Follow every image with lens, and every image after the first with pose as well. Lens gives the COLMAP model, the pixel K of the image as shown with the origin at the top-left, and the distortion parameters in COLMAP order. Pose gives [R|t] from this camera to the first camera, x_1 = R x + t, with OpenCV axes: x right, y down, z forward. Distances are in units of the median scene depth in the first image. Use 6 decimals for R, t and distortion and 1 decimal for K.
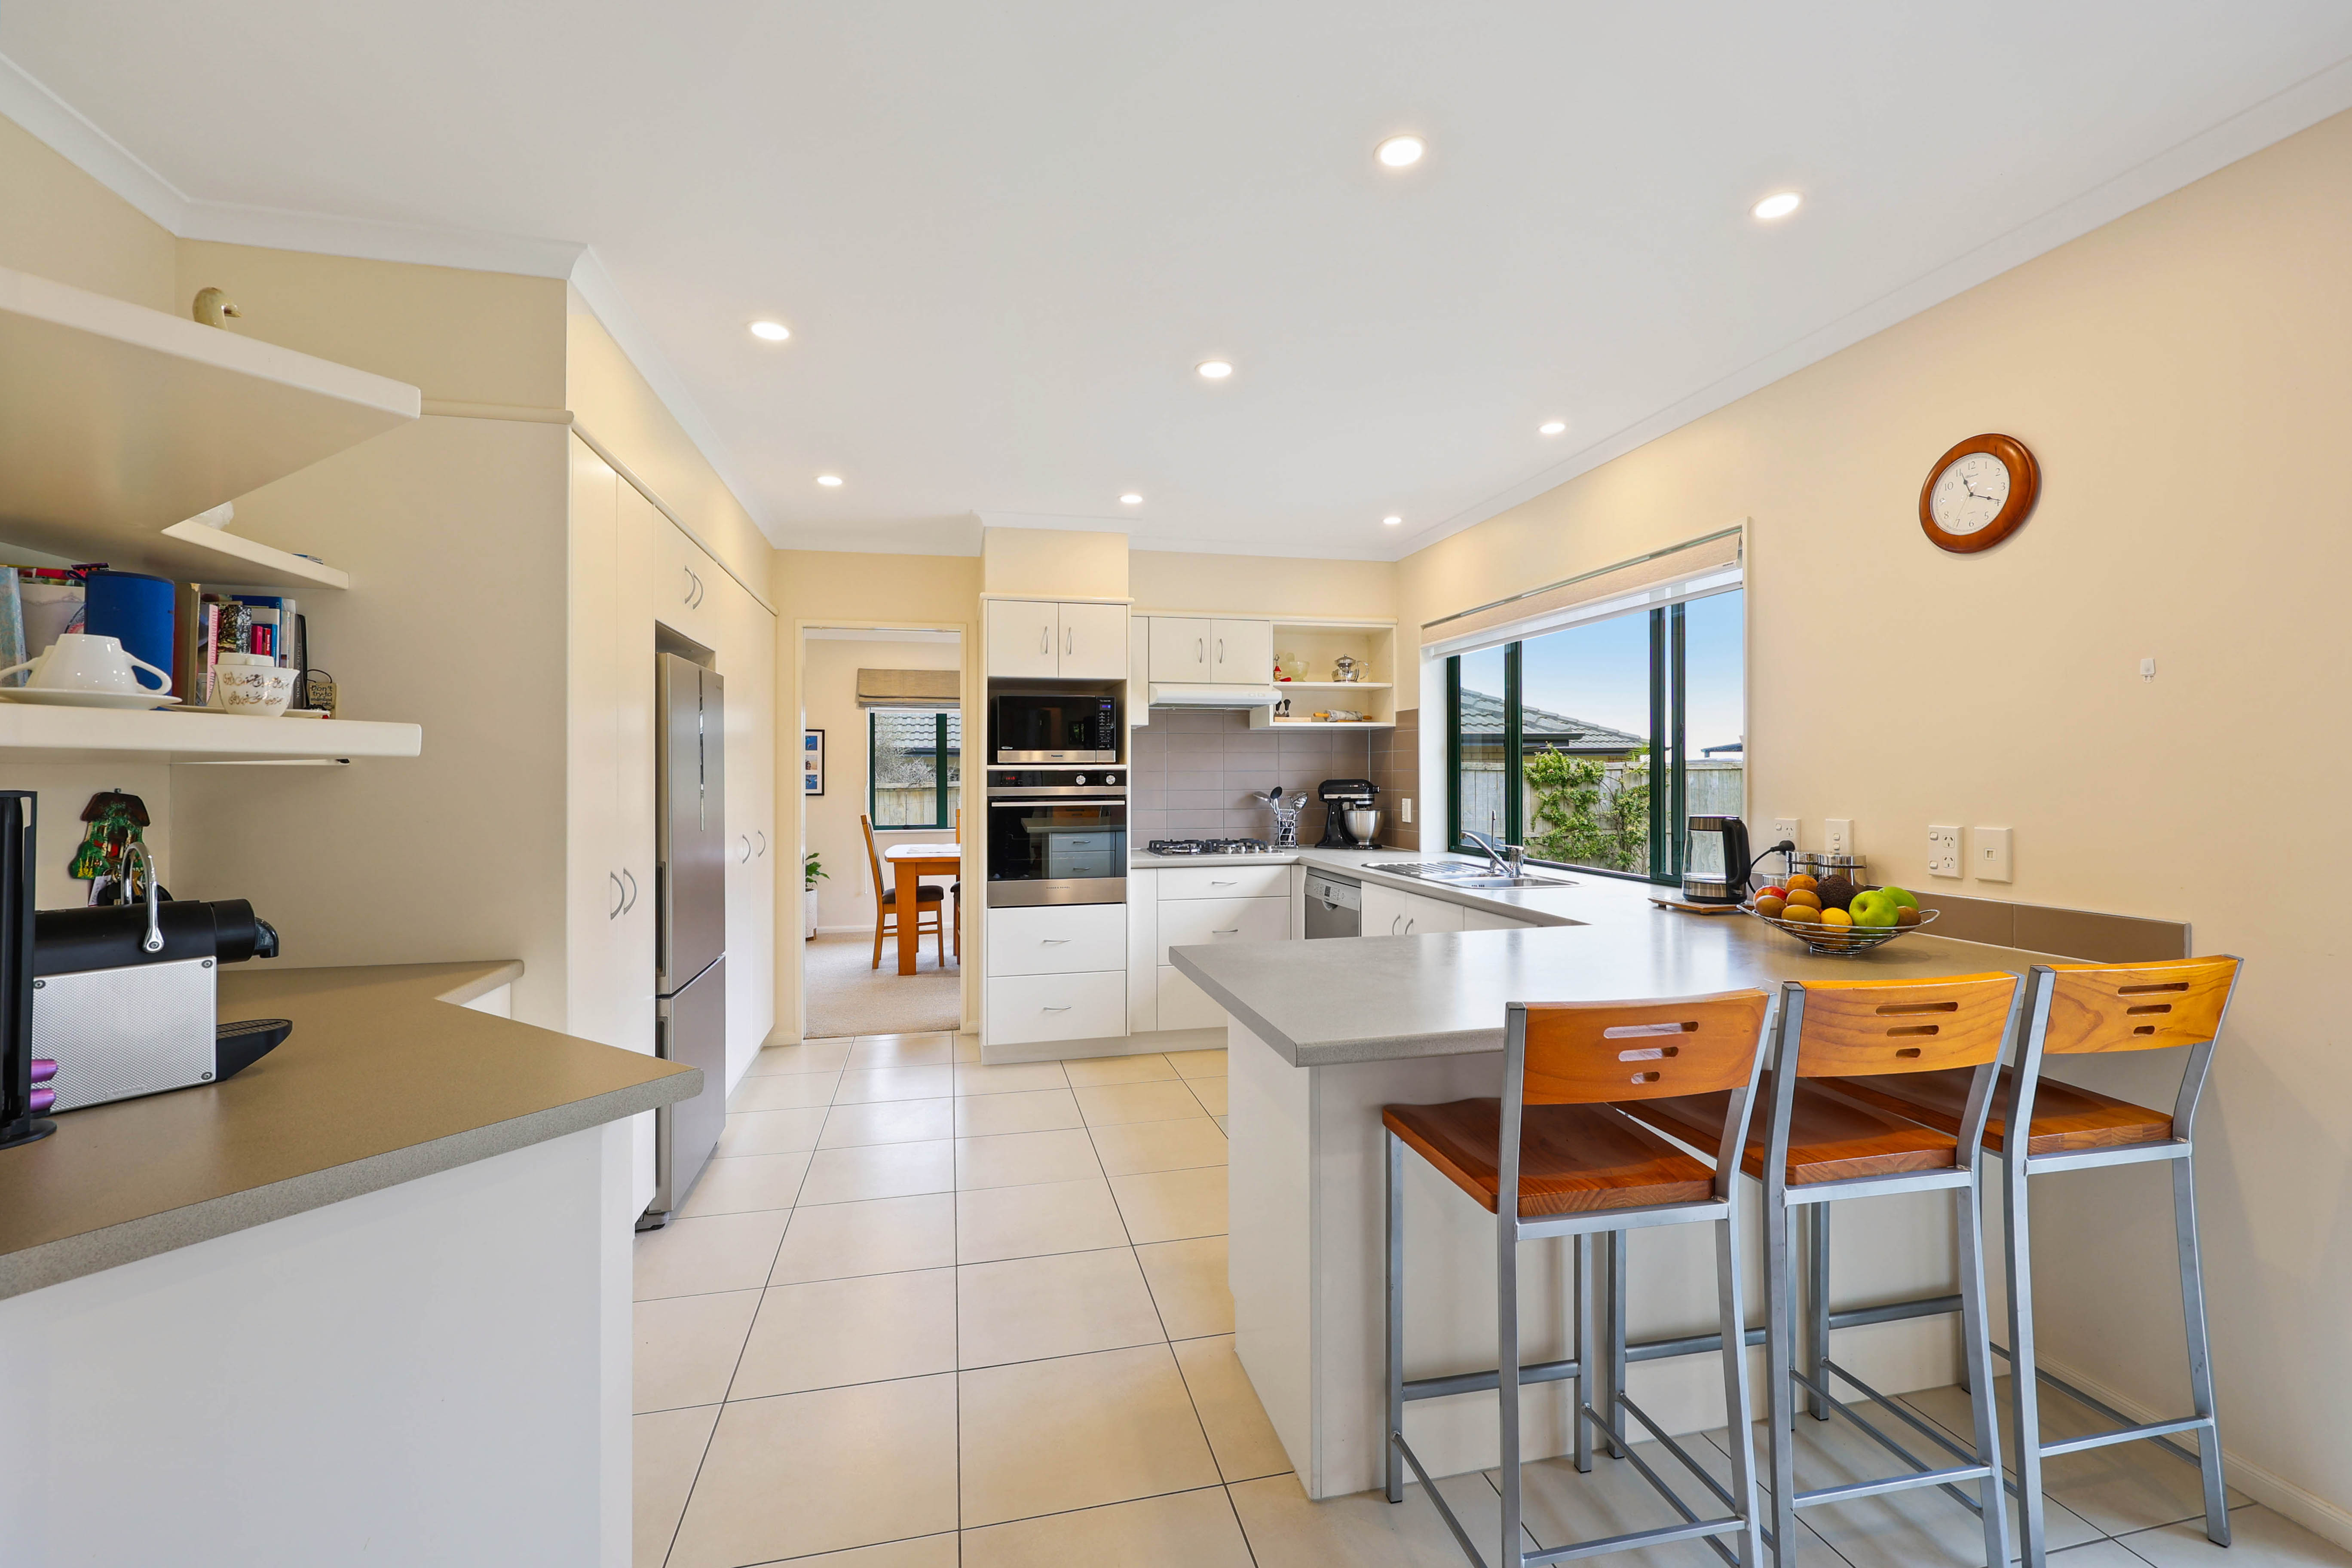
lens RADIAL K [[955.7, 0, 1146.8], [0, 955.7, 767.4], [0, 0, 1]] dist [-0.000877, 0.001240]
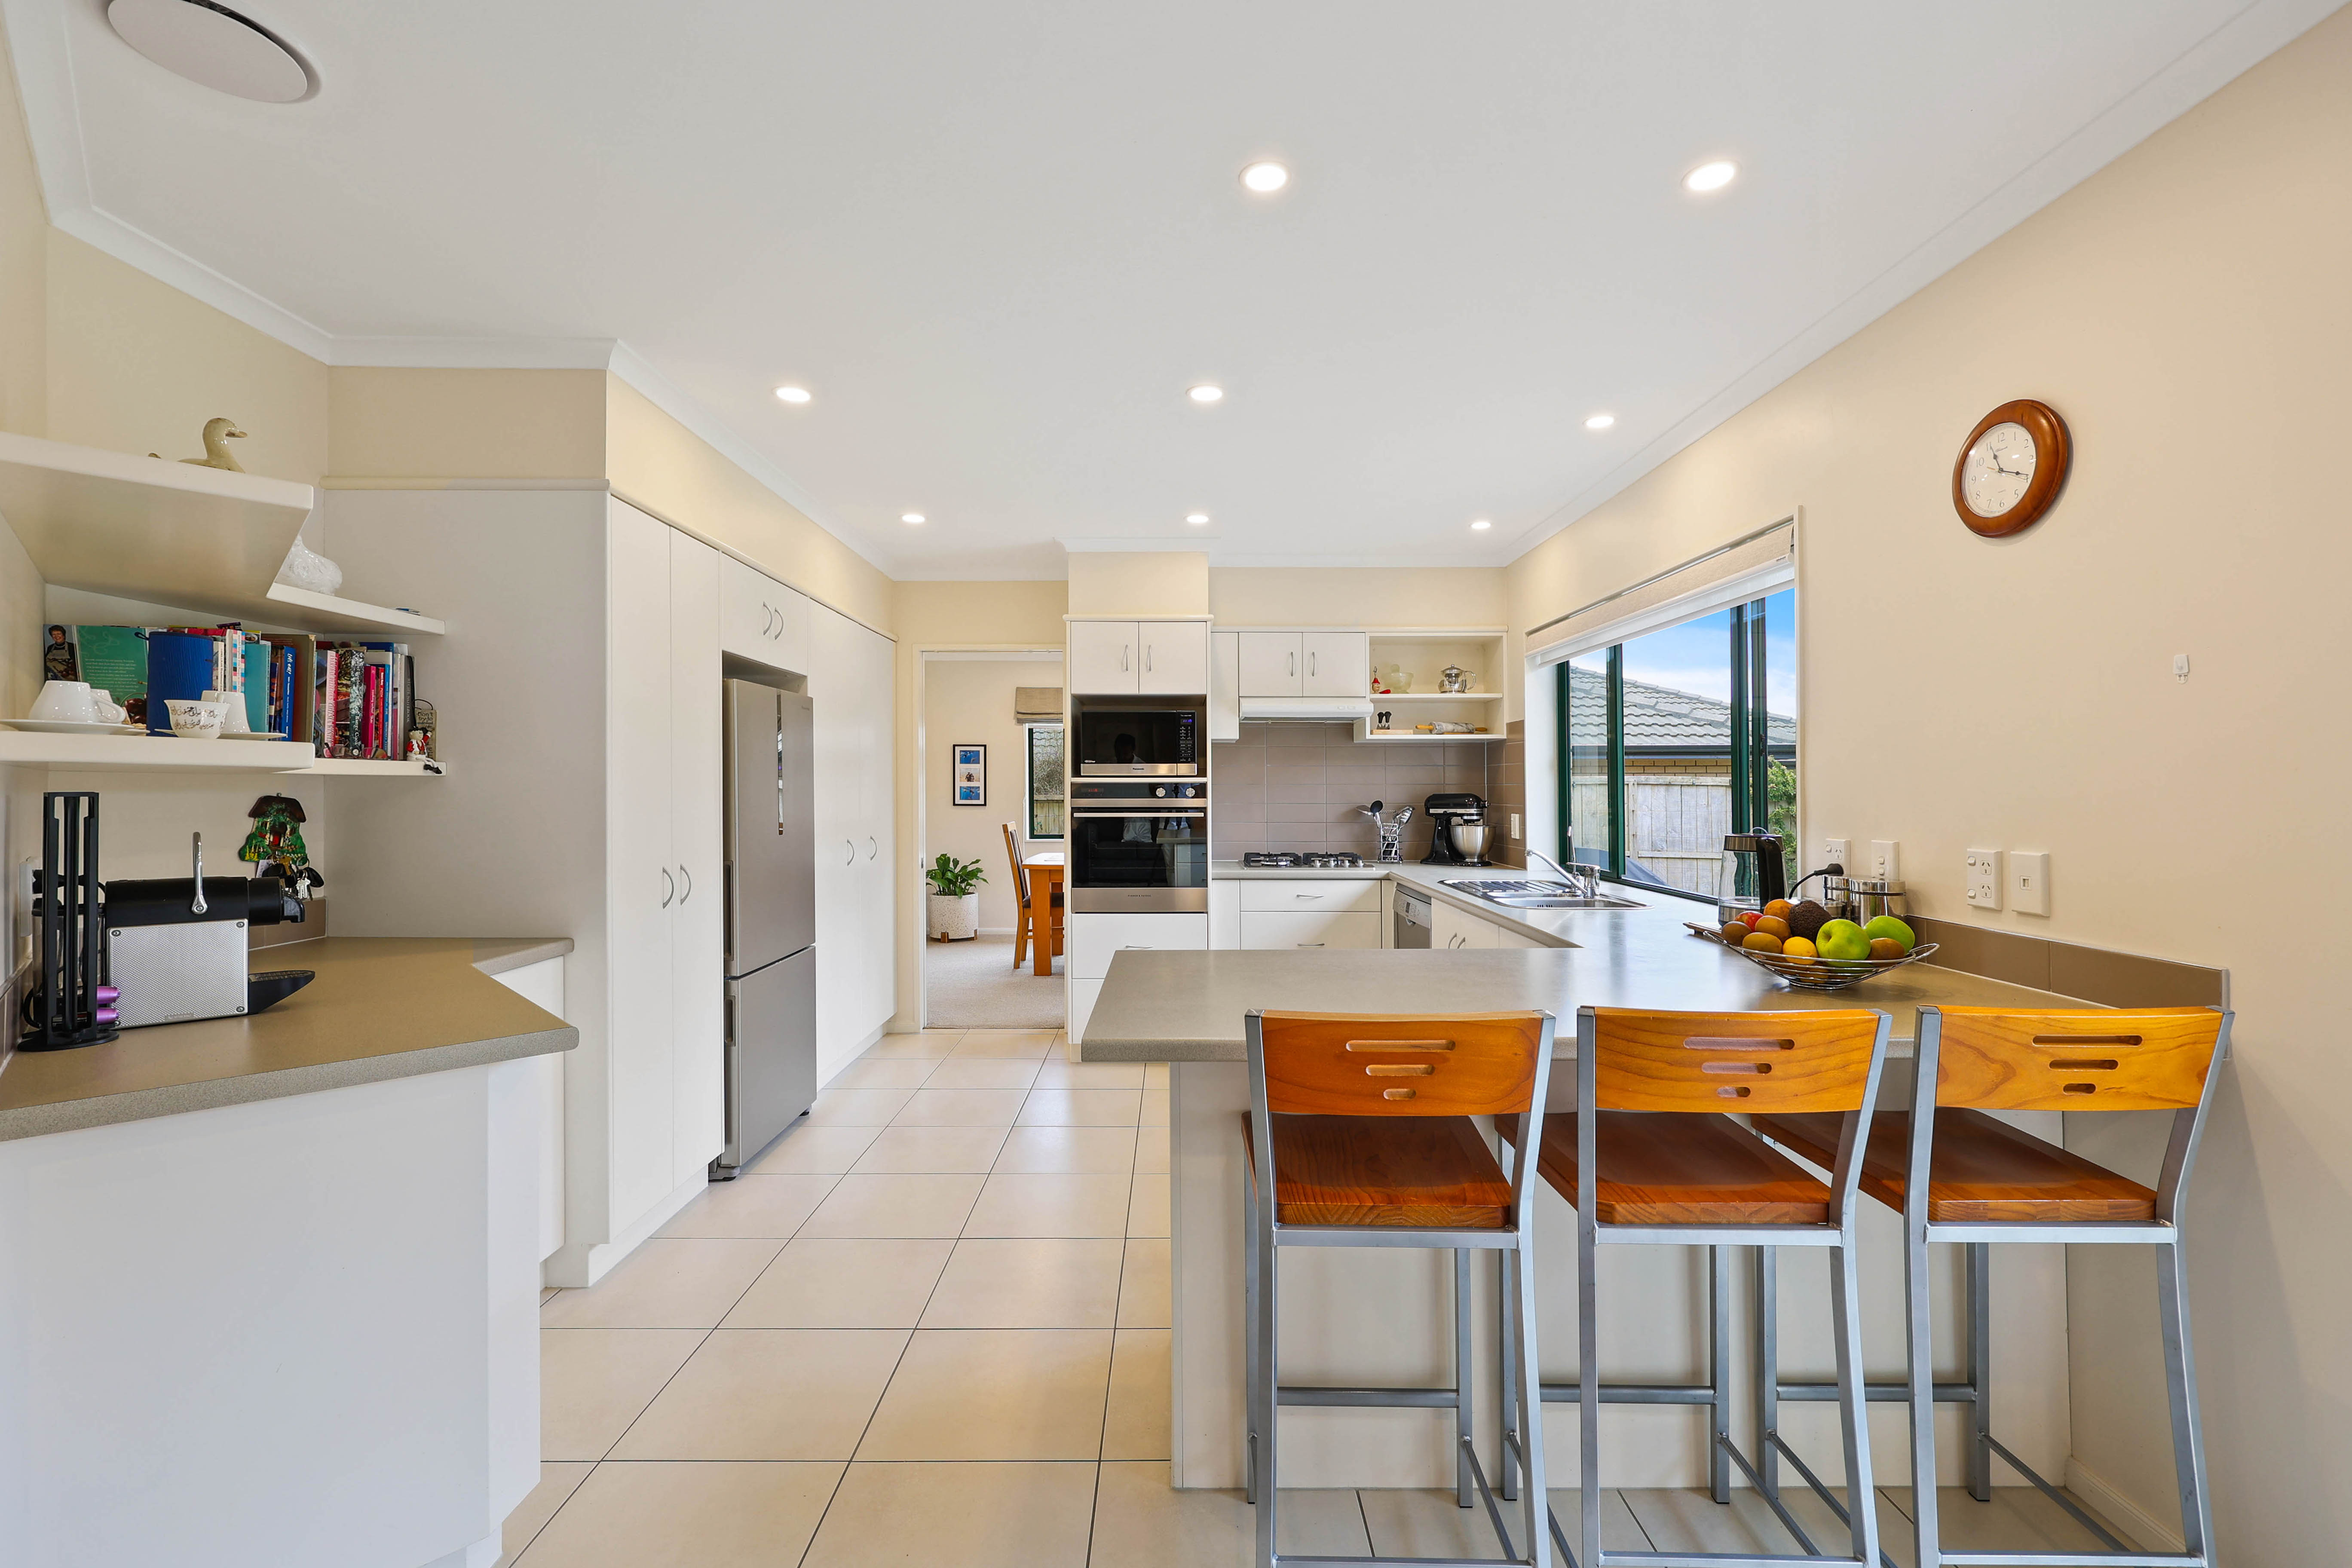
lens RADIAL K [[955.7, 0, 1174.8], [0, 955.7, 783.1], [0, 0, 1]] dist [-0.000877, 0.001240]
pose [[0.976945, 0.003557, -0.213459, 0.163720], [-0.003134, 0.999992, 0.002321, 0.000674], [0.213466, -0.001599, 0.976949, -0.003788]]
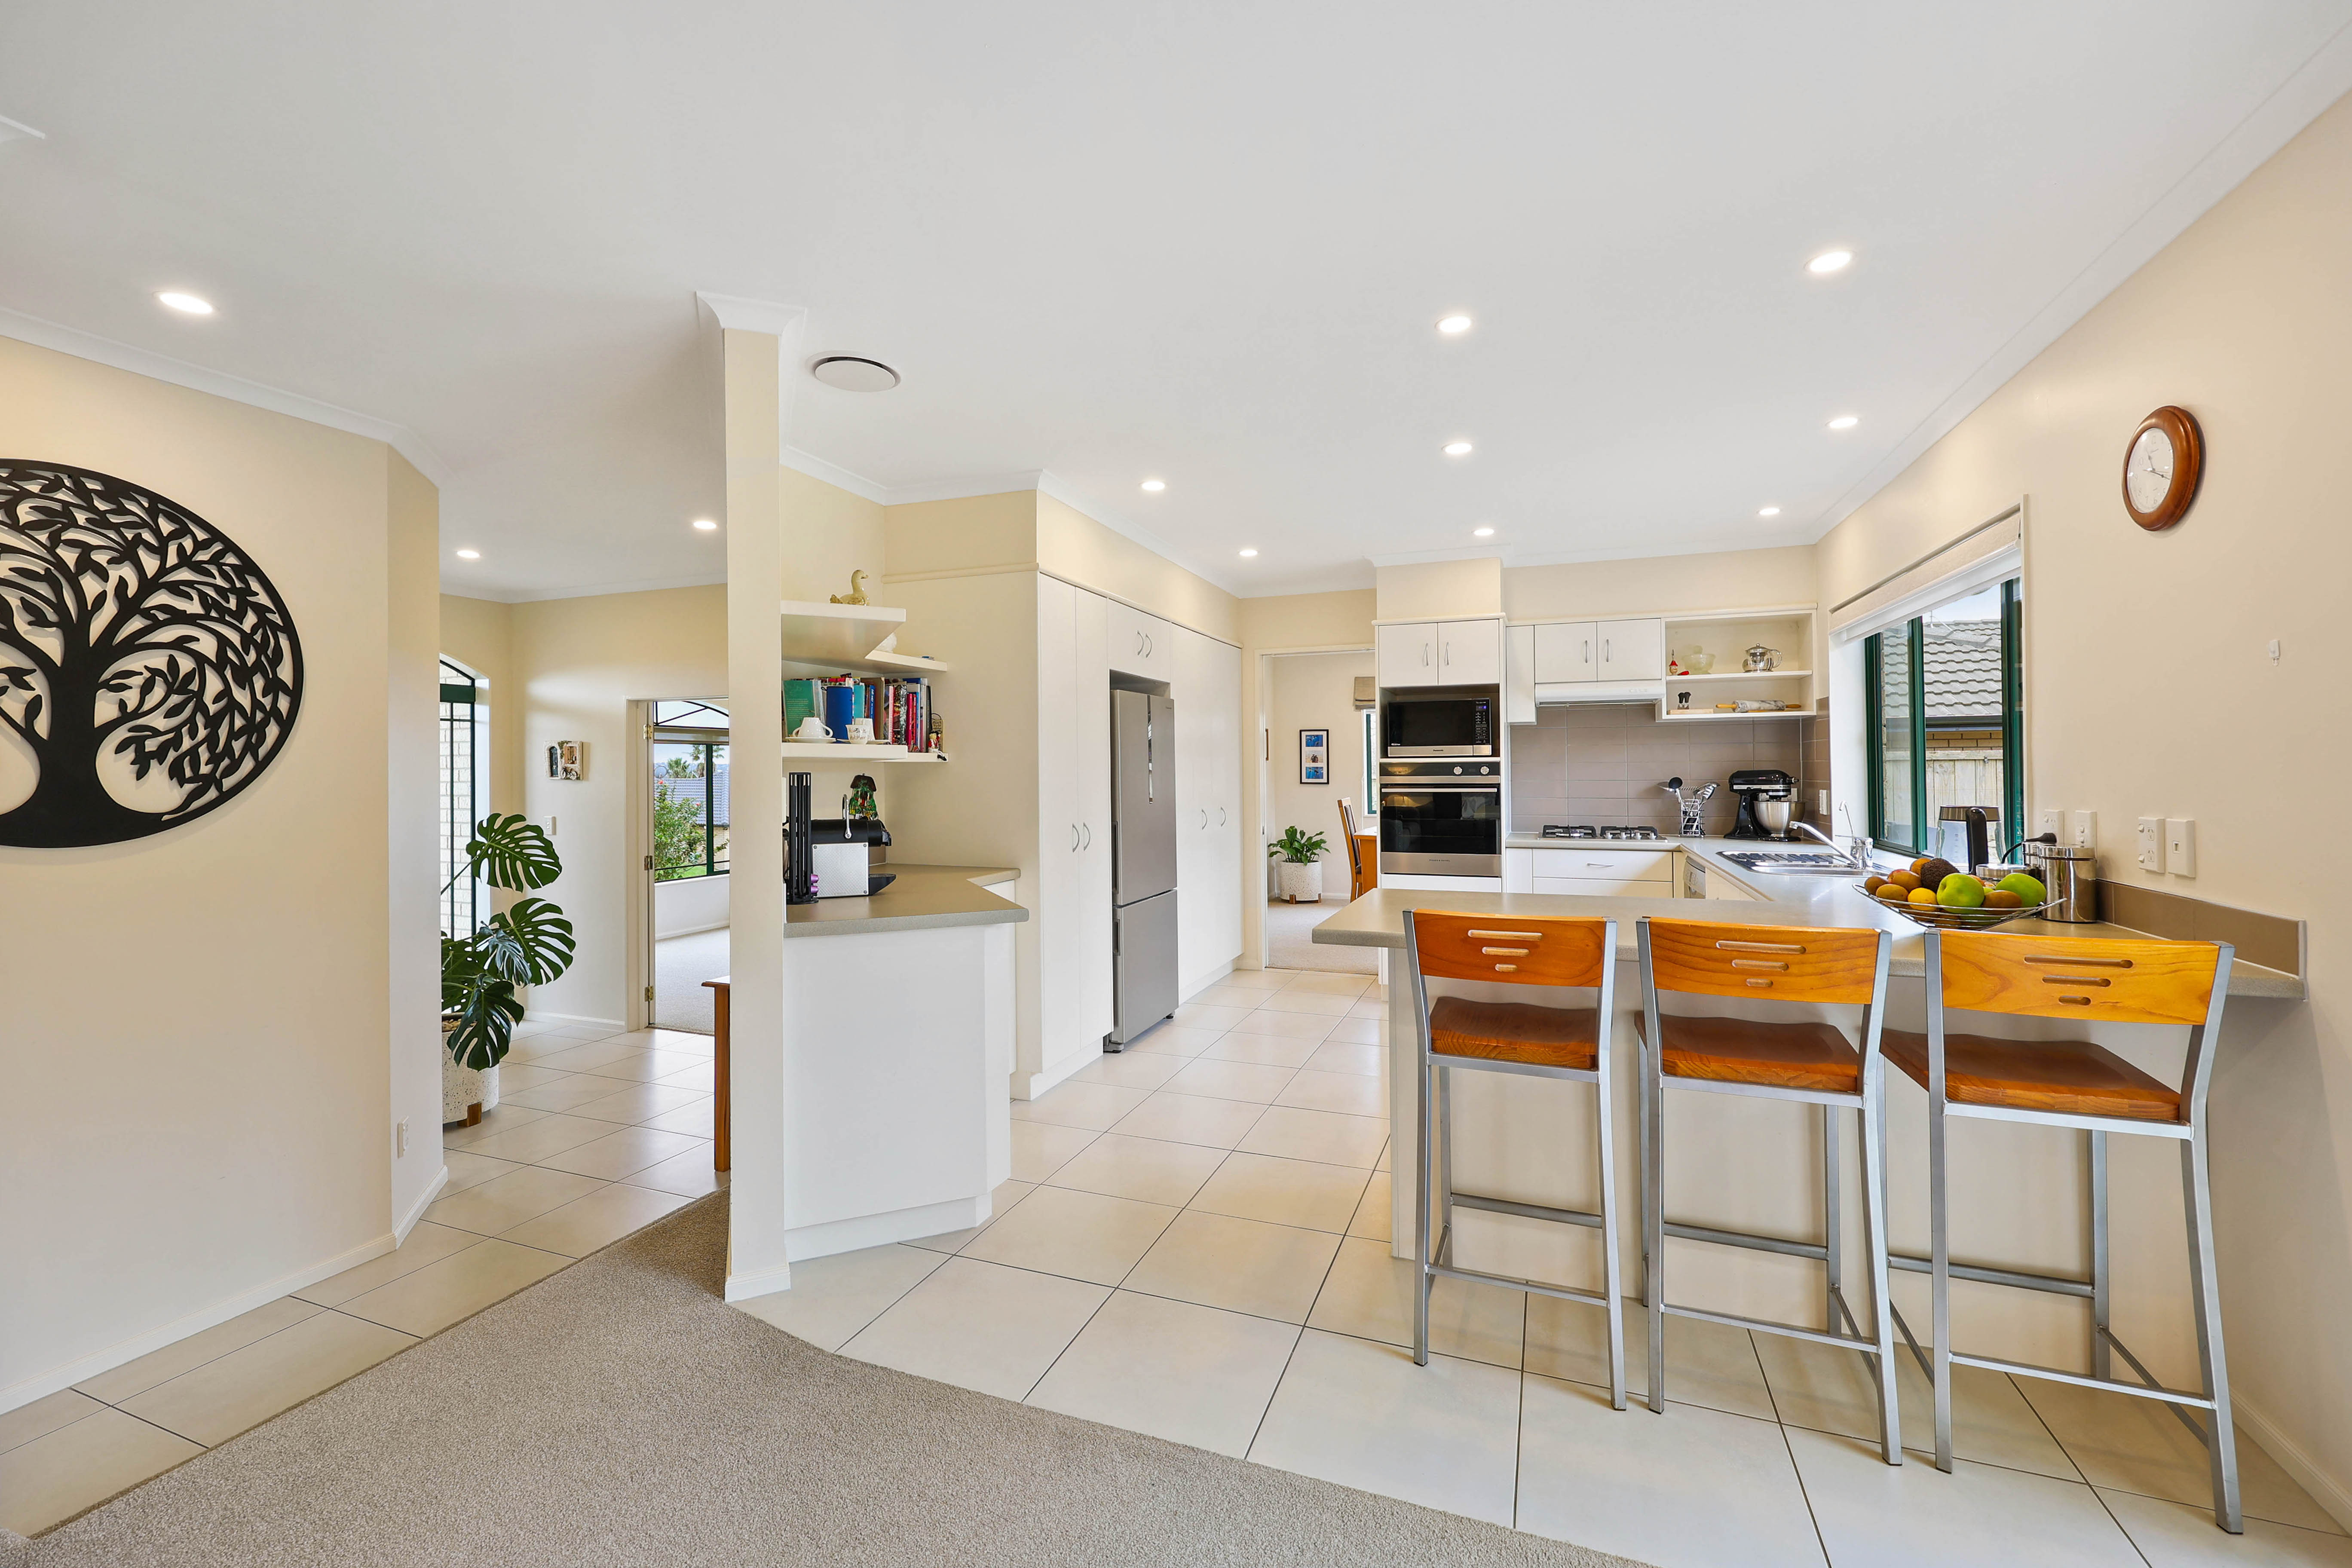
lens RADIAL K [[955.7, 0, 1201.5], [0, 955.7, 761.5], [0, 0, 1]] dist [-0.000877, 0.001240]
pose [[0.839981, -0.005138, -0.542591, 0.303410], [0.006071, 0.999982, -0.000070, 0.000123], [0.542581, -0.003236, 0.839997, -0.165325]]
